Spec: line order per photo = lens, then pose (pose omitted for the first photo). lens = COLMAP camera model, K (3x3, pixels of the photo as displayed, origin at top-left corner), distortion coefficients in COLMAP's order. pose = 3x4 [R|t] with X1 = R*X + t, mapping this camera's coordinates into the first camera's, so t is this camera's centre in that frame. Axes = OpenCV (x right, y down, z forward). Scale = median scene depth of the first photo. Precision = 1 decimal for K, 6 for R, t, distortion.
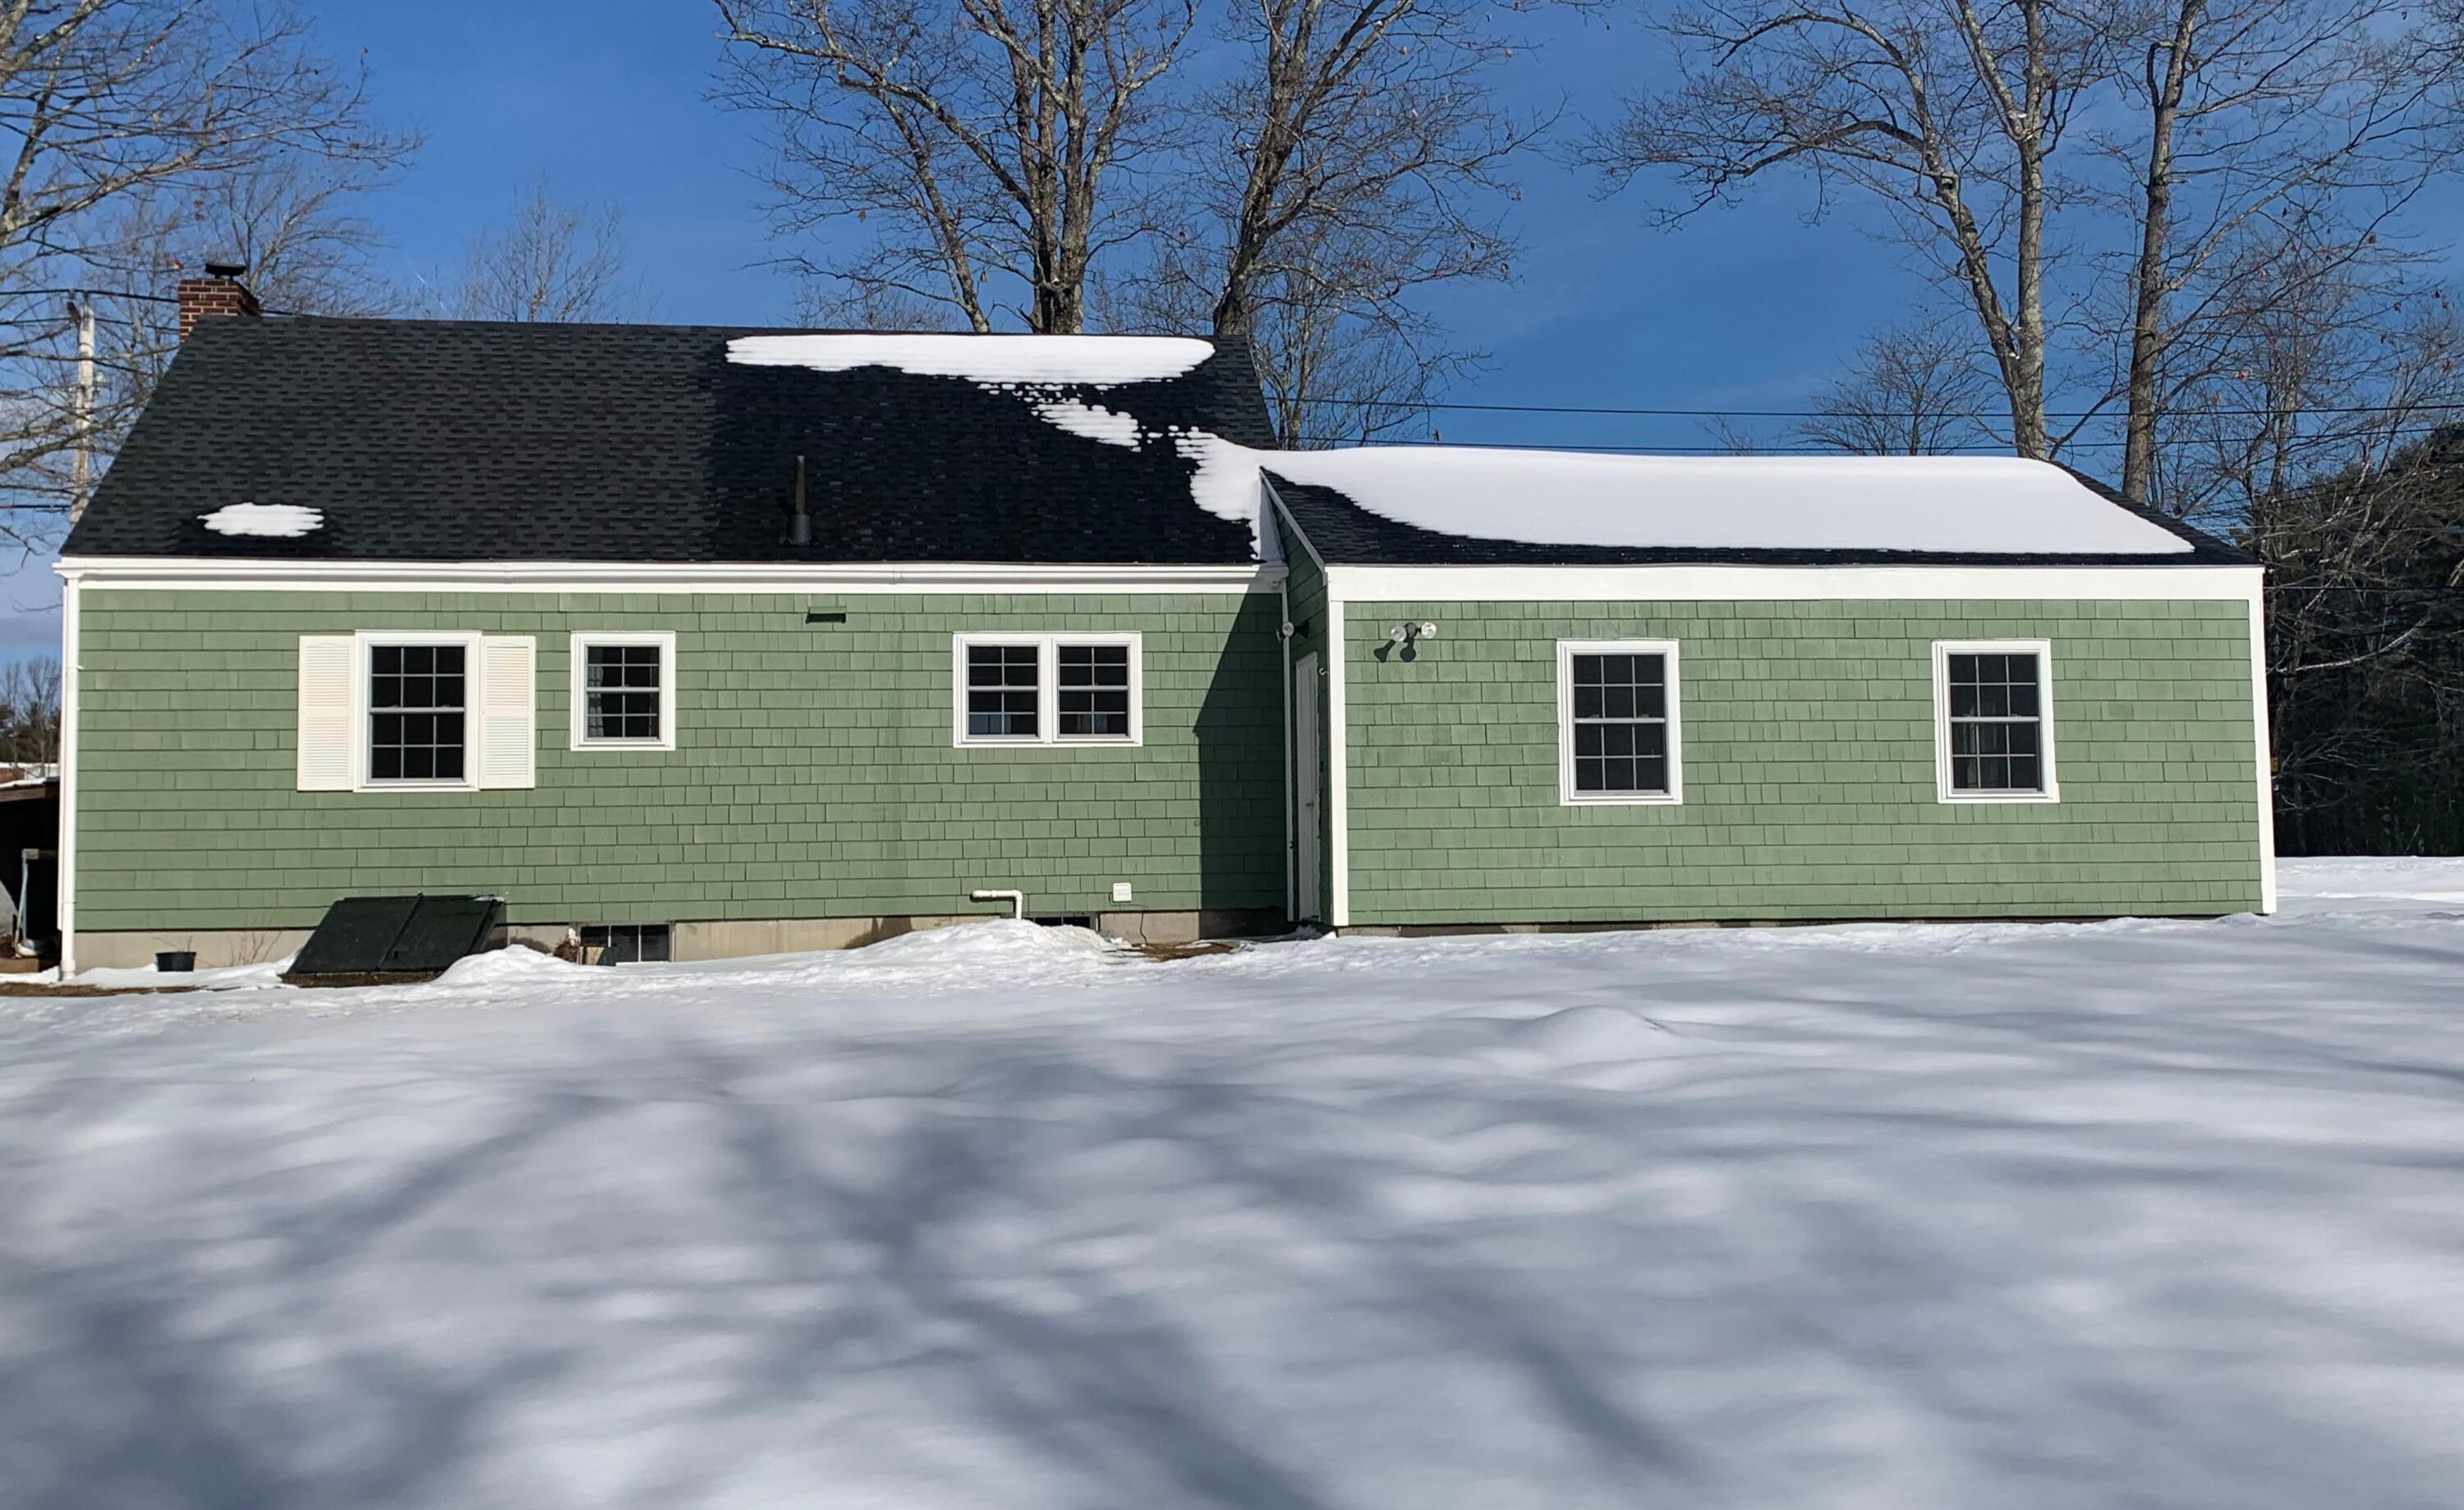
lens RADIAL K [[2406.5, 0, 1232.0], [0, 2406.5, 755.0], [0, 0, 1]] dist [0.049266, -0.013578]
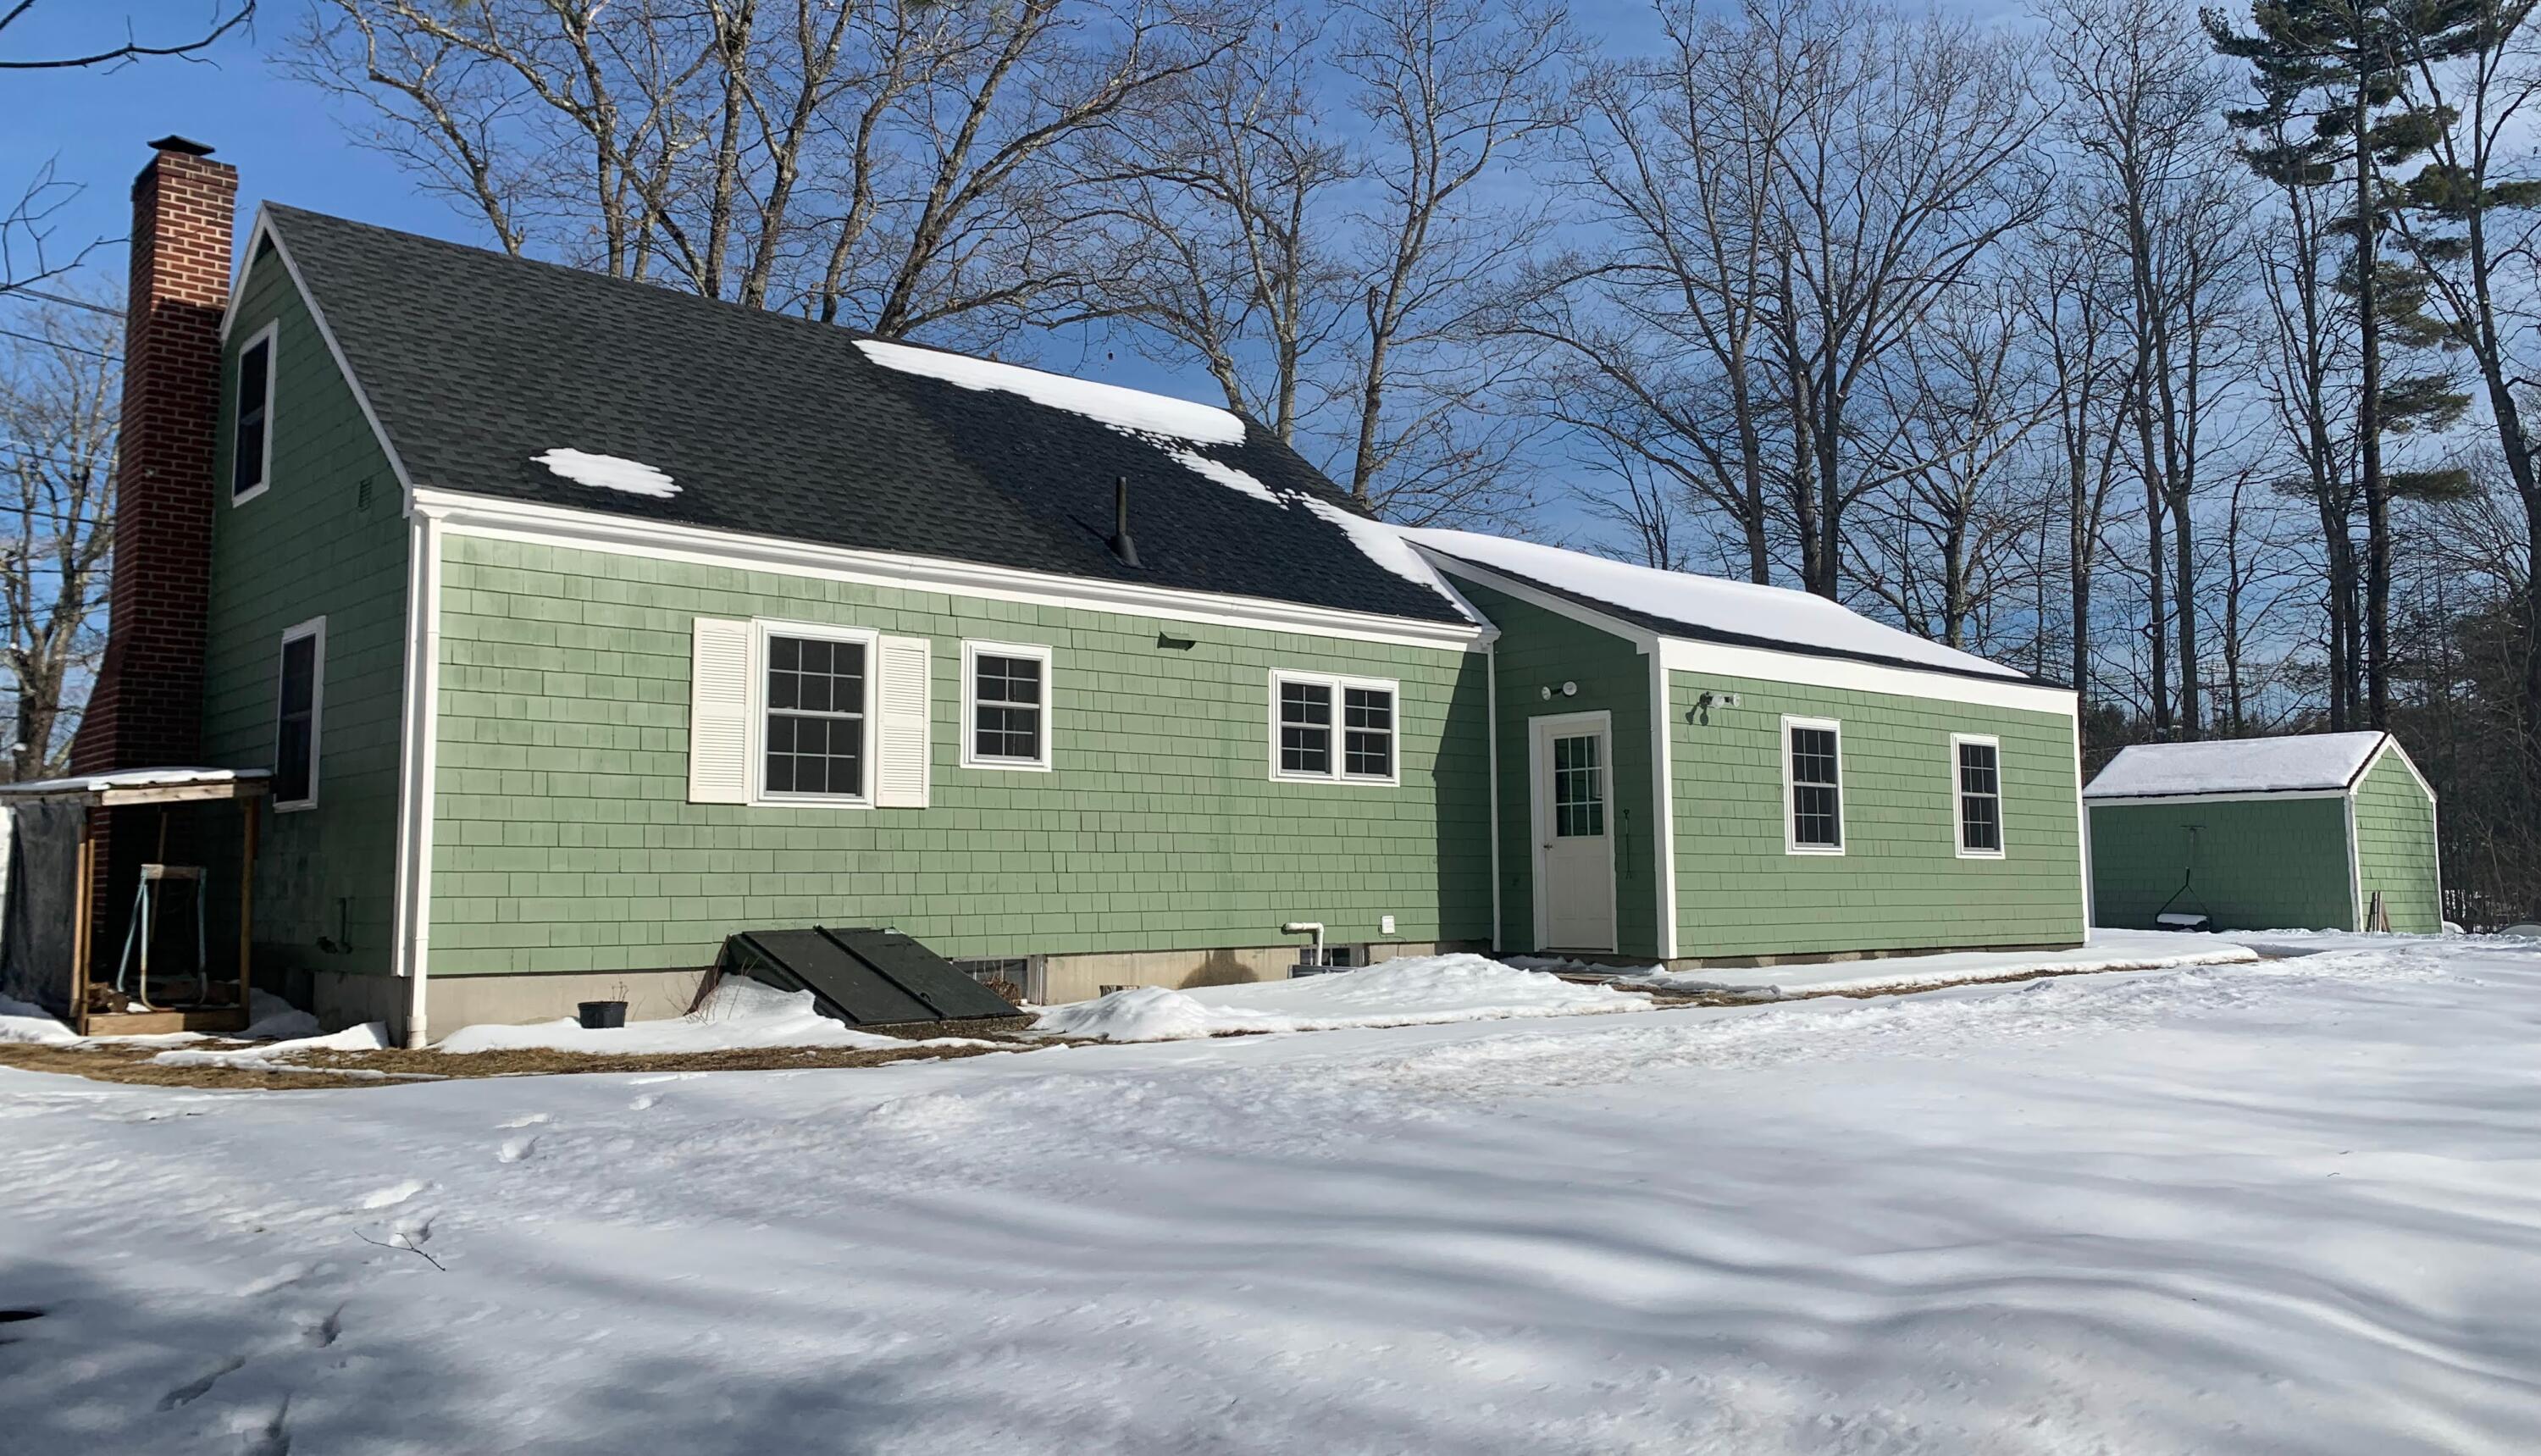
lens RADIAL K [[1874.7, 0, 1270.5], [0, 1874.7, 728.0], [0, 0, 1]] dist [0.080230, -0.000344]
pose [[0.851302, 0.057748, 0.521489, -0.540768], [-0.041162, 0.998212, -0.043345, 0.008985], [-0.523059, 0.015434, 0.852157, 0.332936]]
